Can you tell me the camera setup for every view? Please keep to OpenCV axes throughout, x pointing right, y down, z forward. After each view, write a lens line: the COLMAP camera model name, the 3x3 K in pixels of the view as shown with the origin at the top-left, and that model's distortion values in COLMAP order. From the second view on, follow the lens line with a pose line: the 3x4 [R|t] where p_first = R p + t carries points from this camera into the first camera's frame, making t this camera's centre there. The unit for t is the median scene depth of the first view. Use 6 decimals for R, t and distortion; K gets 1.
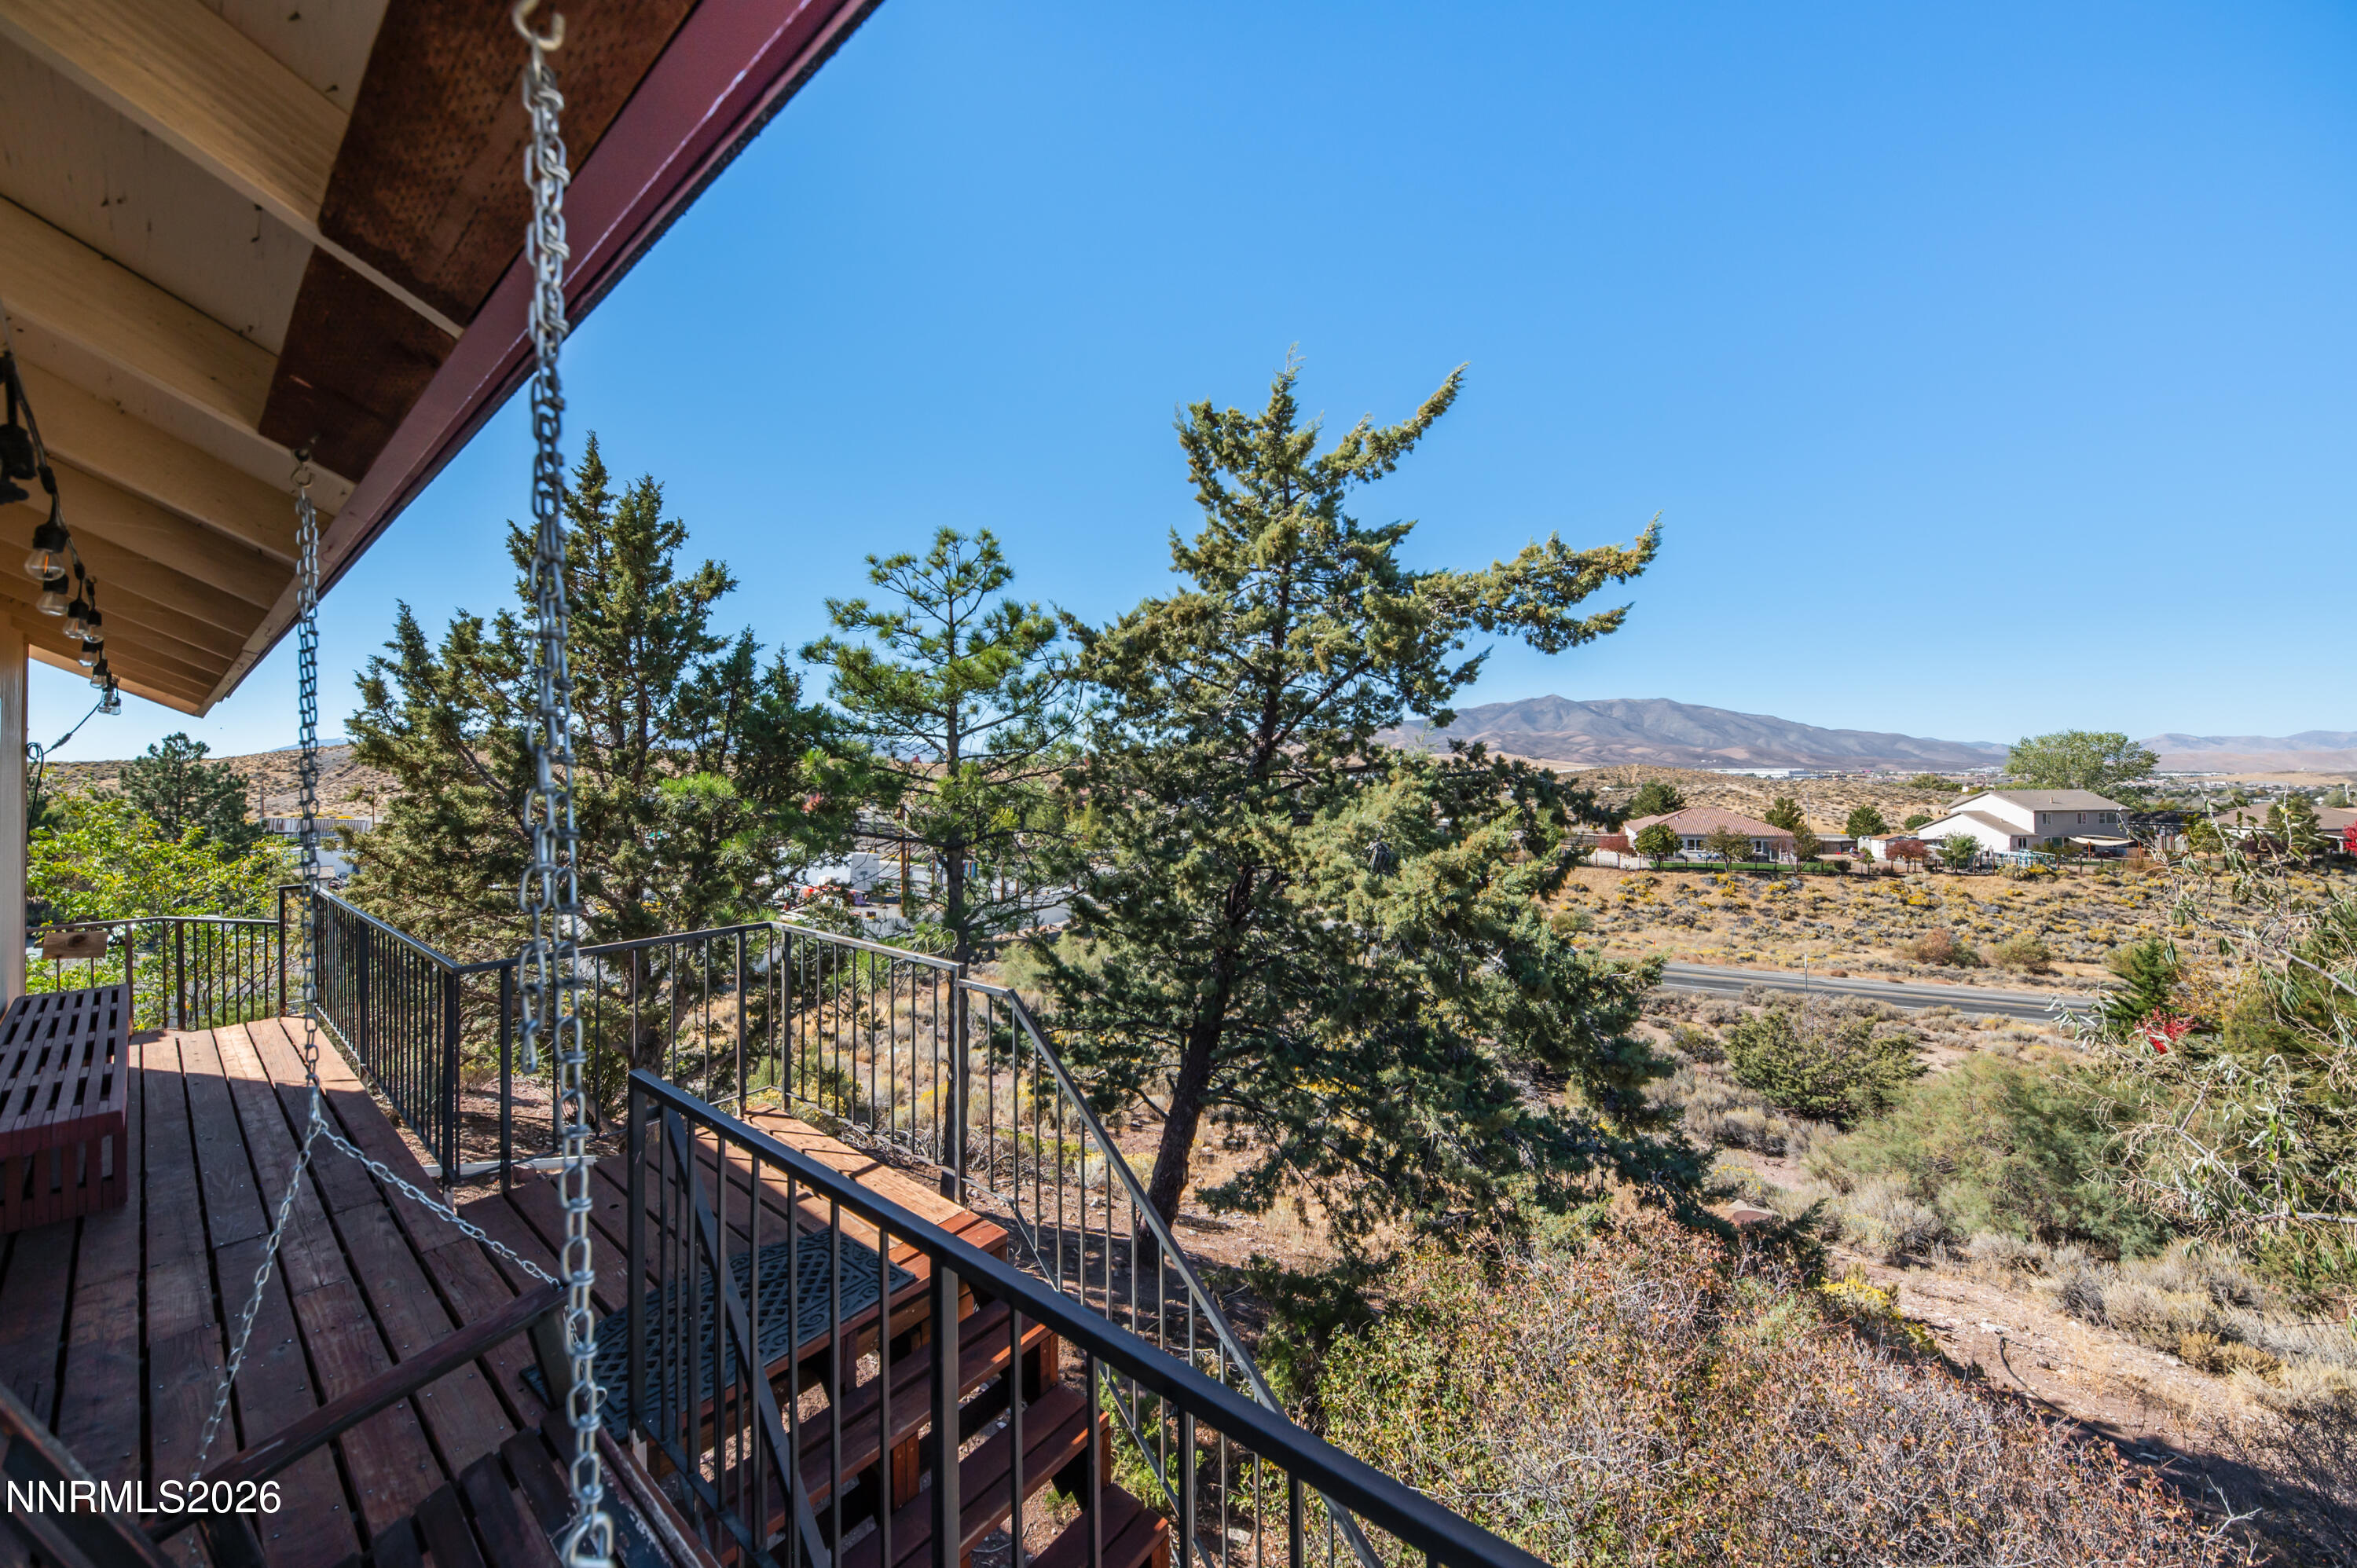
lens RADIAL K [[832.0, 0, 1183.1], [0, 832.0, 751.3], [0, 0, 1]] dist [0.020763, -0.007707]
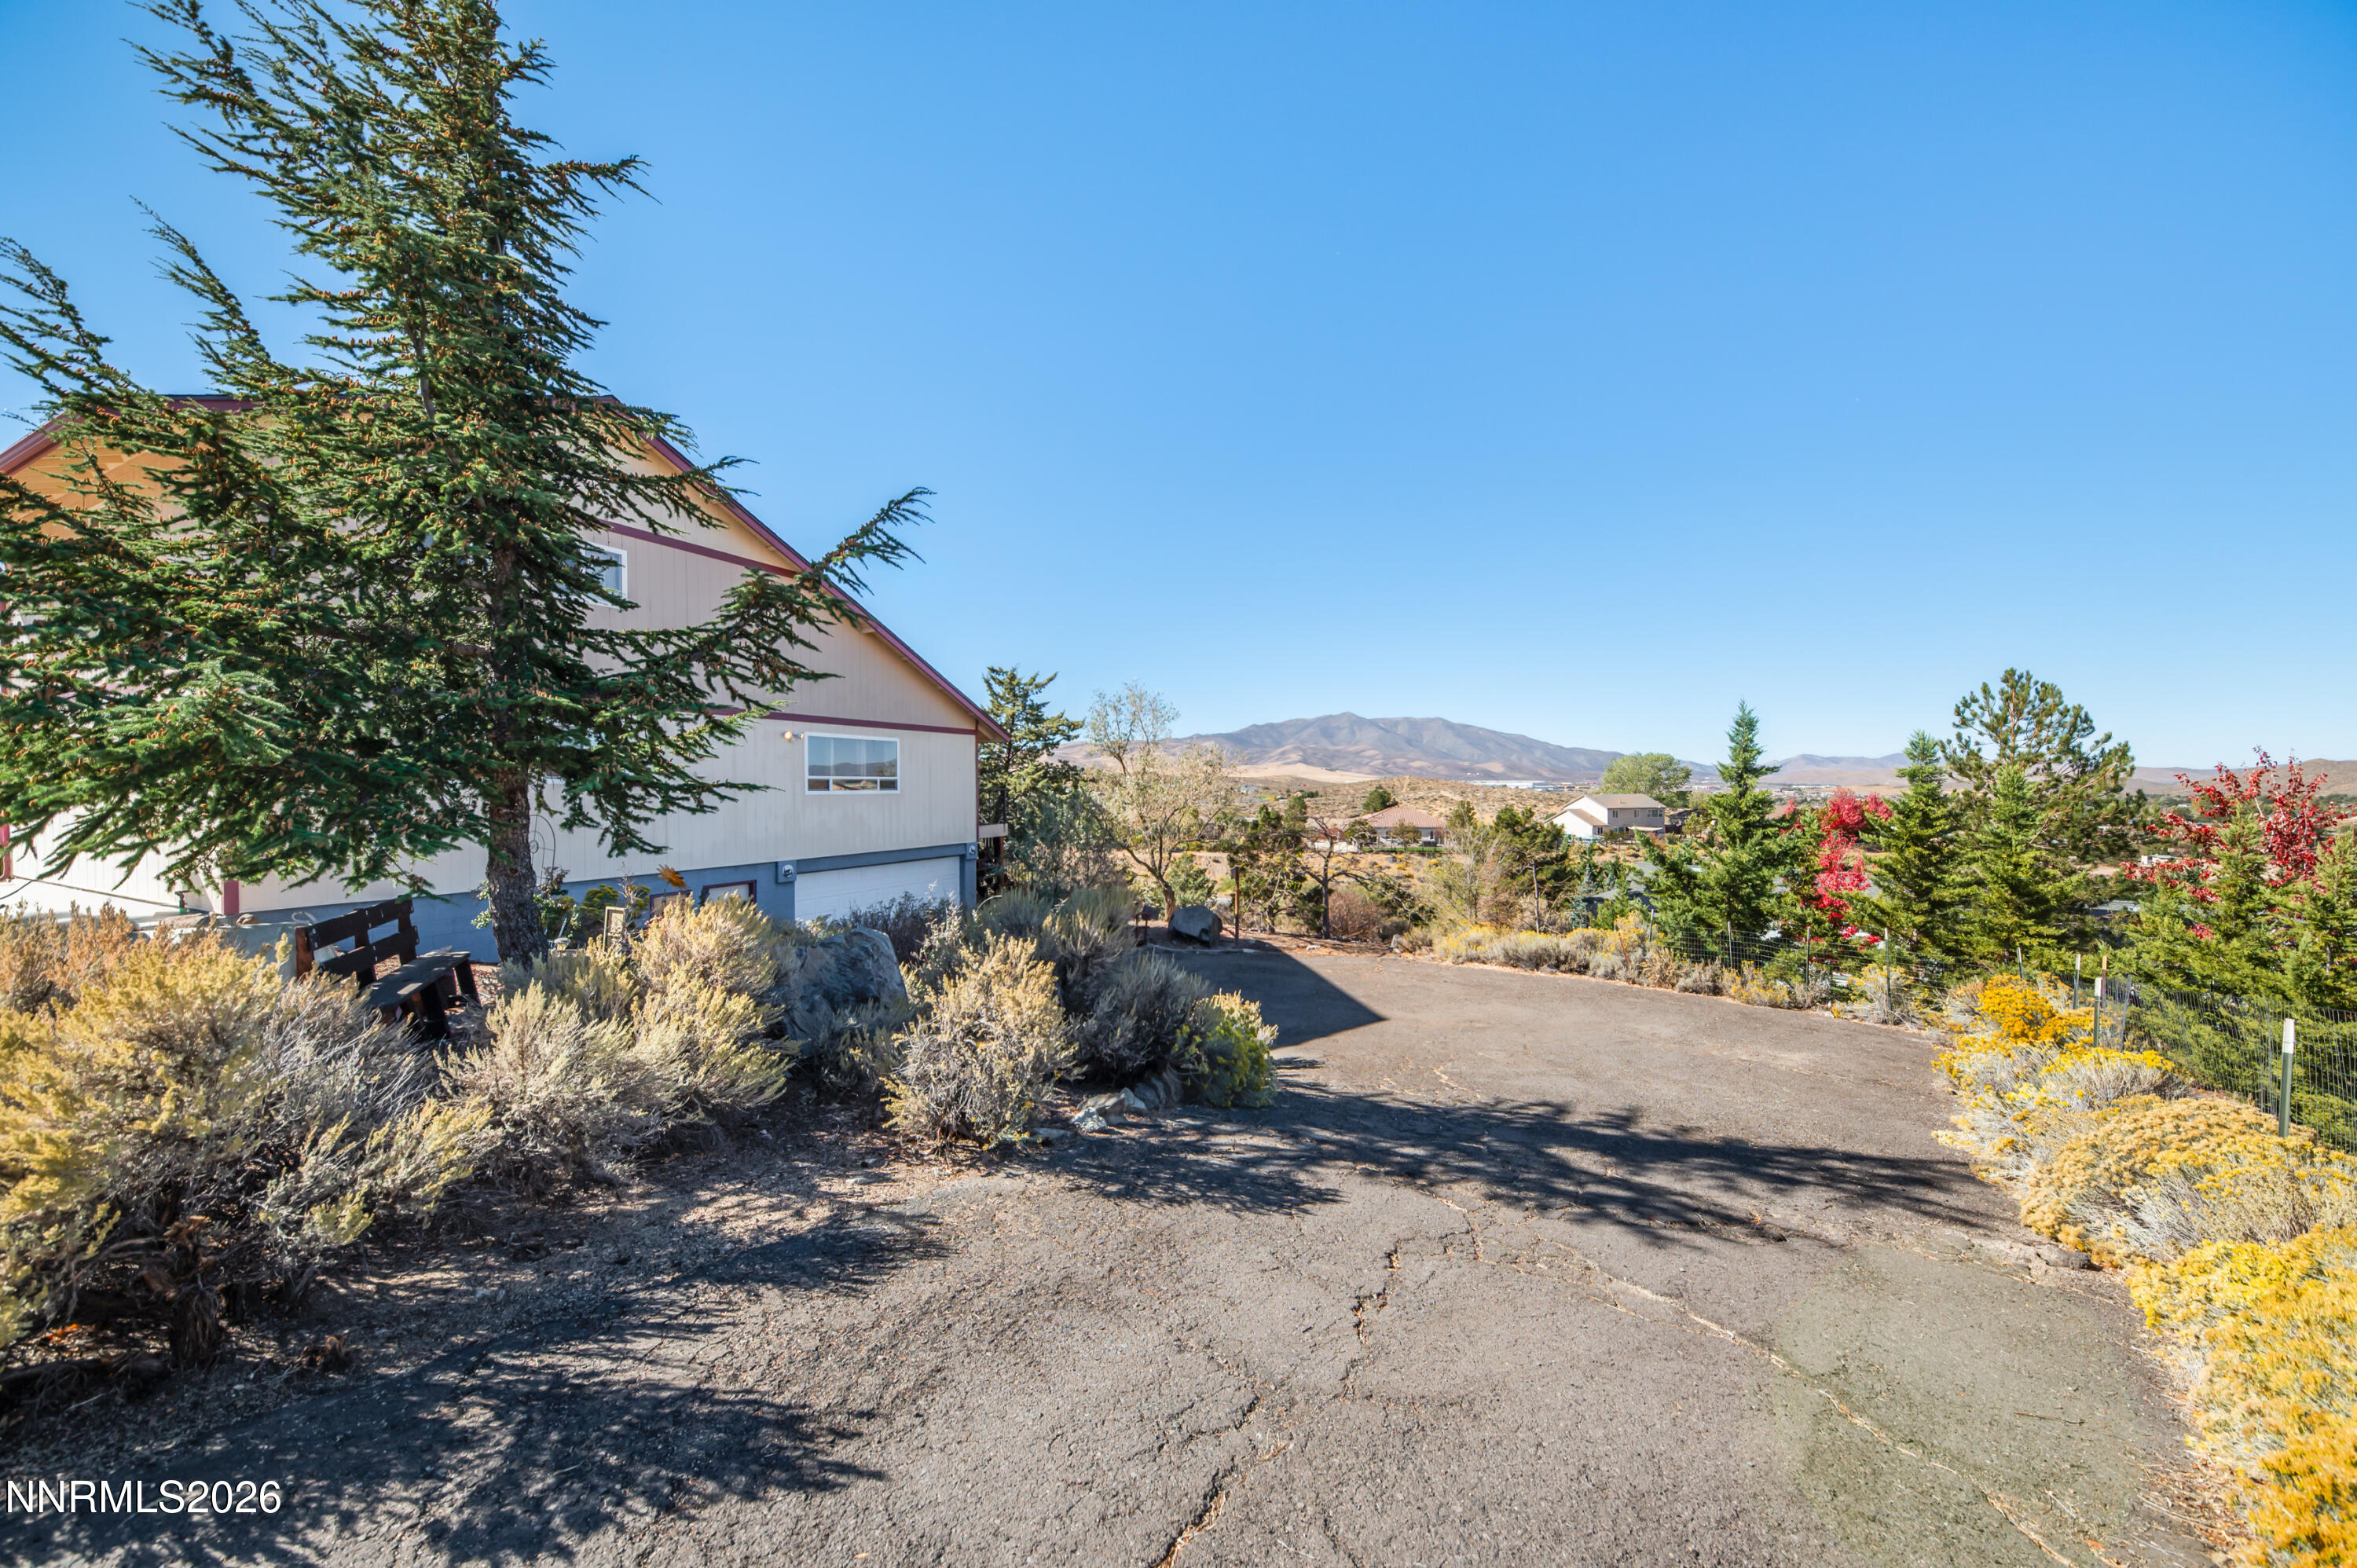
lens RADIAL K [[822.8, 0, 1187.2], [0, 822.8, 788.4], [0, 0, 1]] dist [0.020479, -0.007476]
pose [[0.975378, 0.002219, 0.220531, 0.063930], [-0.009358, 0.999465, 0.031332, -0.007022], [-0.220343, -0.032624, 0.974877, -2.880505]]
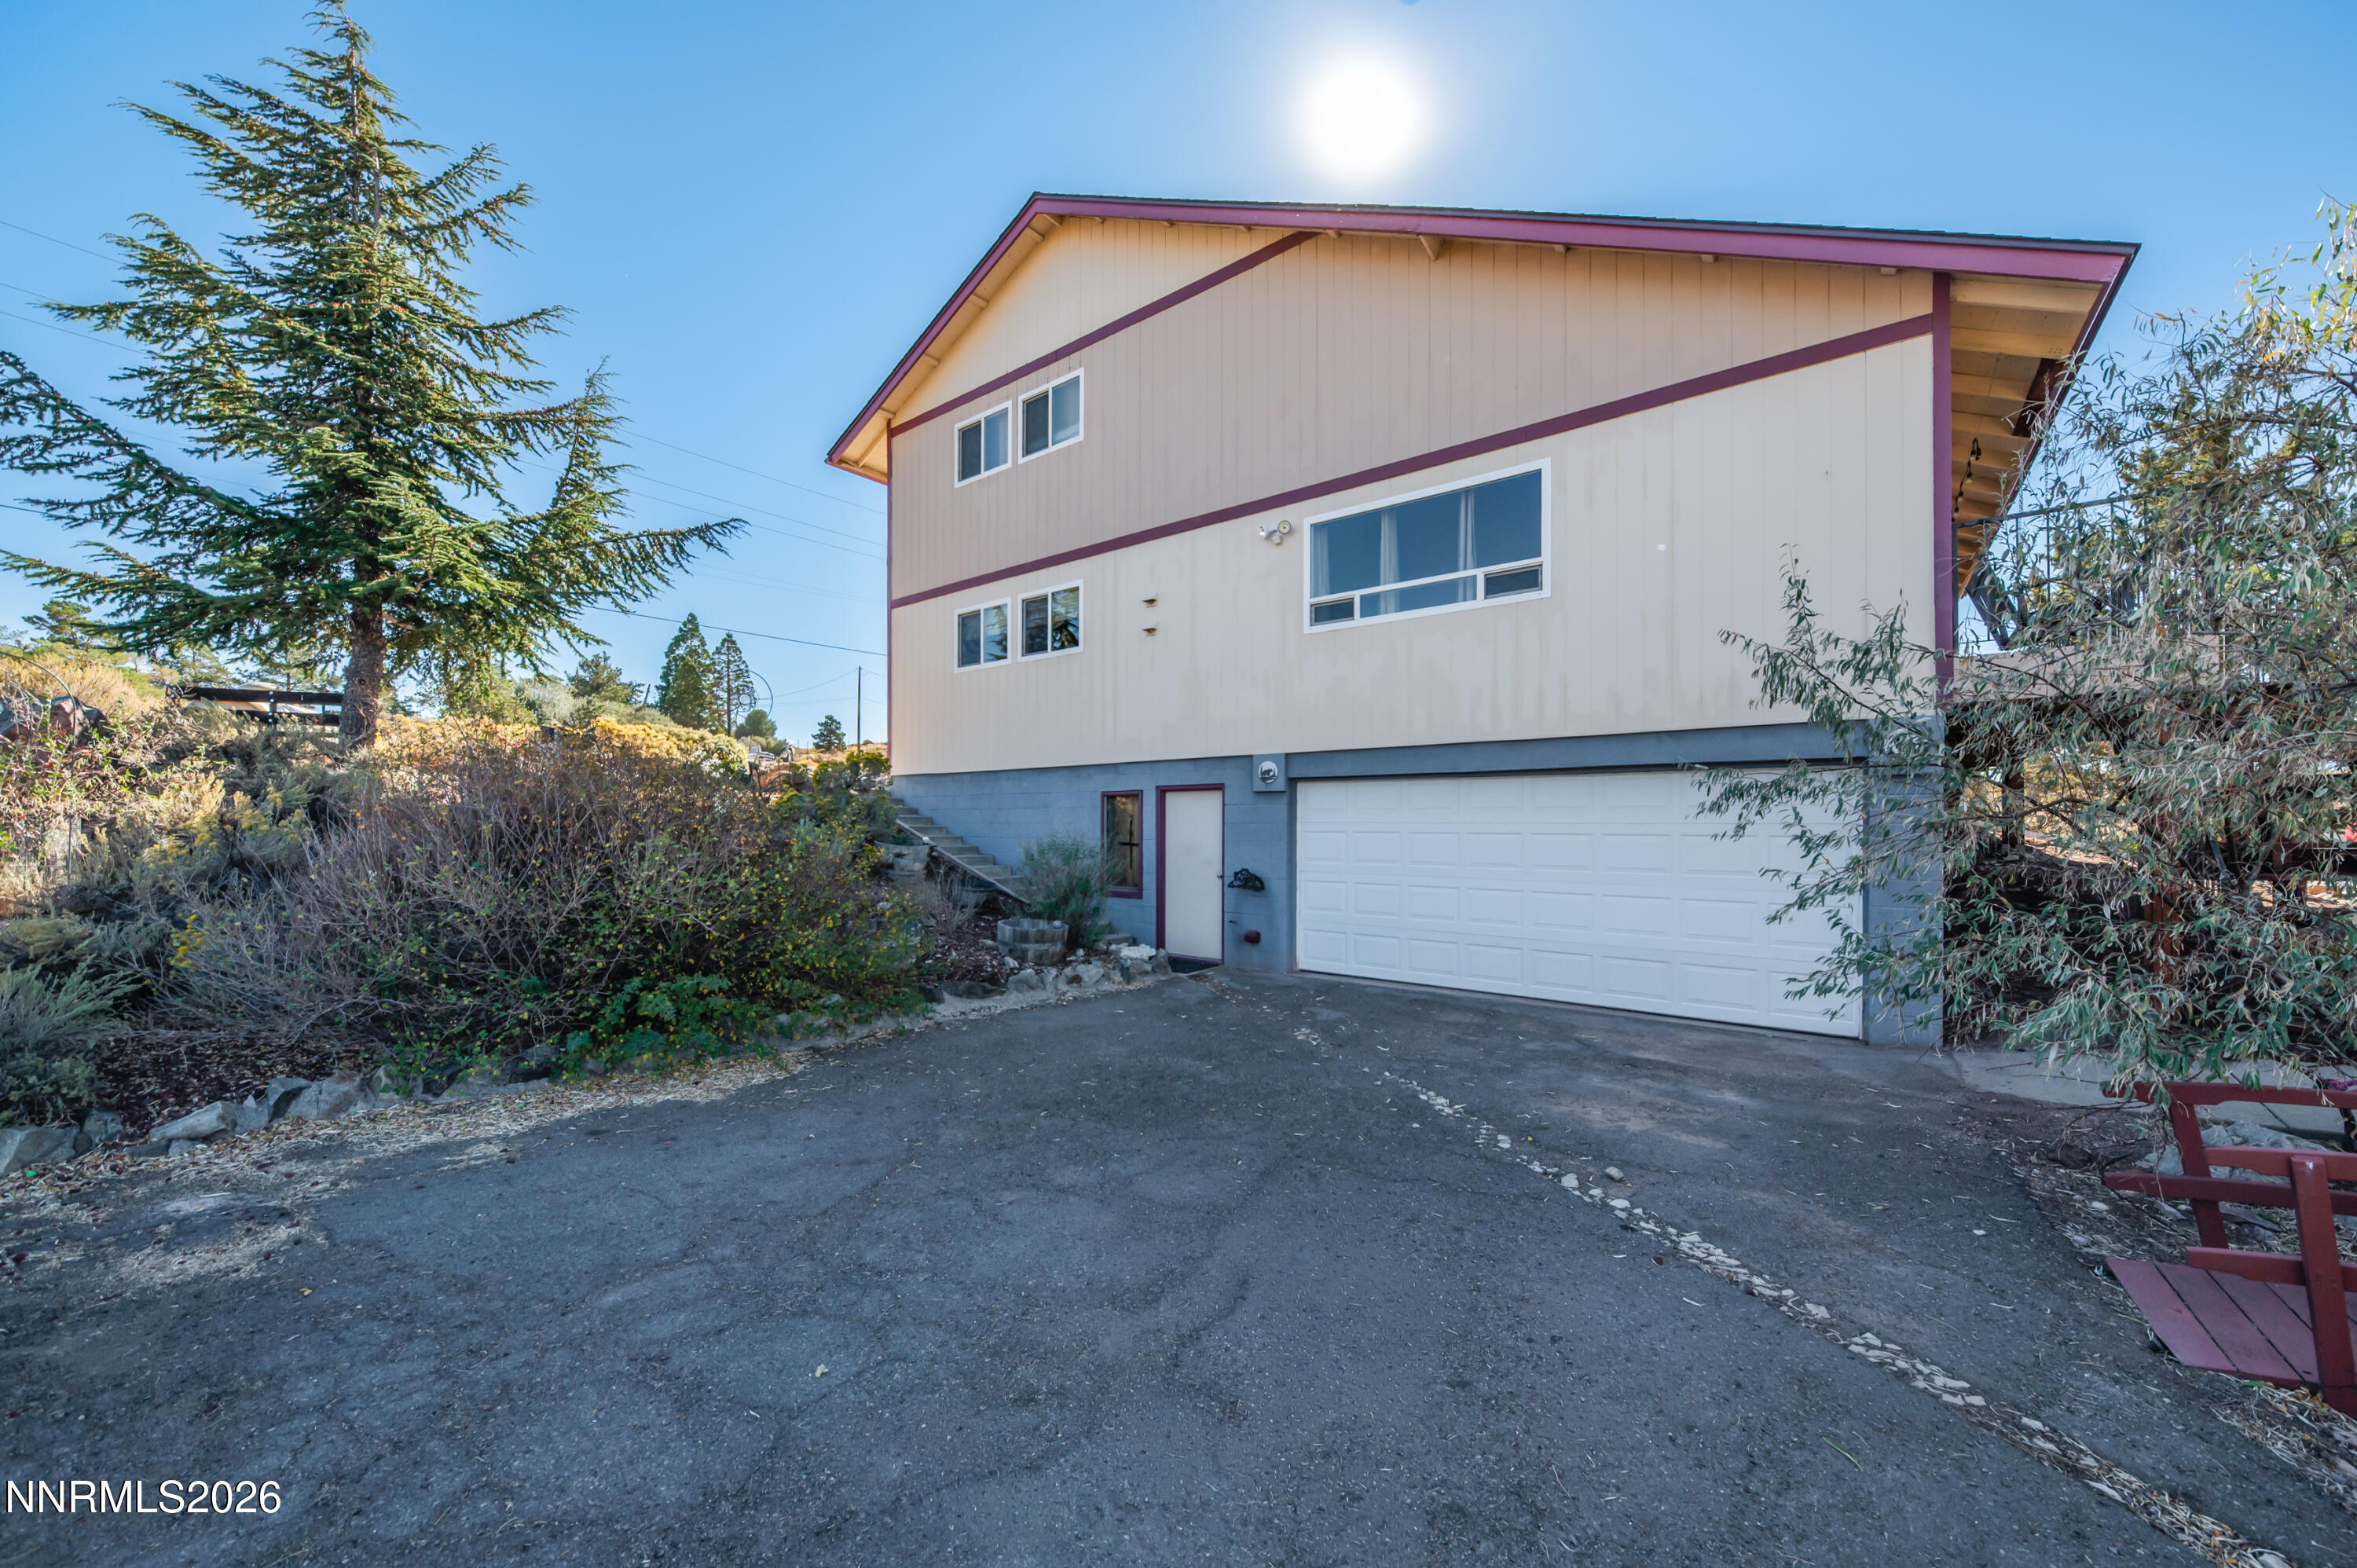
lens RADIAL K [[842.6, 0, 1175.5], [0, 842.6, 827.2], [0, 0, 1]] dist [0.011807, -0.008173]
pose [[0.011355, 0.012181, -0.999861, 0.765469], [0.030094, 0.999469, 0.012518, 0.338738], [0.999483, -0.030232, 0.010982, -0.776252]]
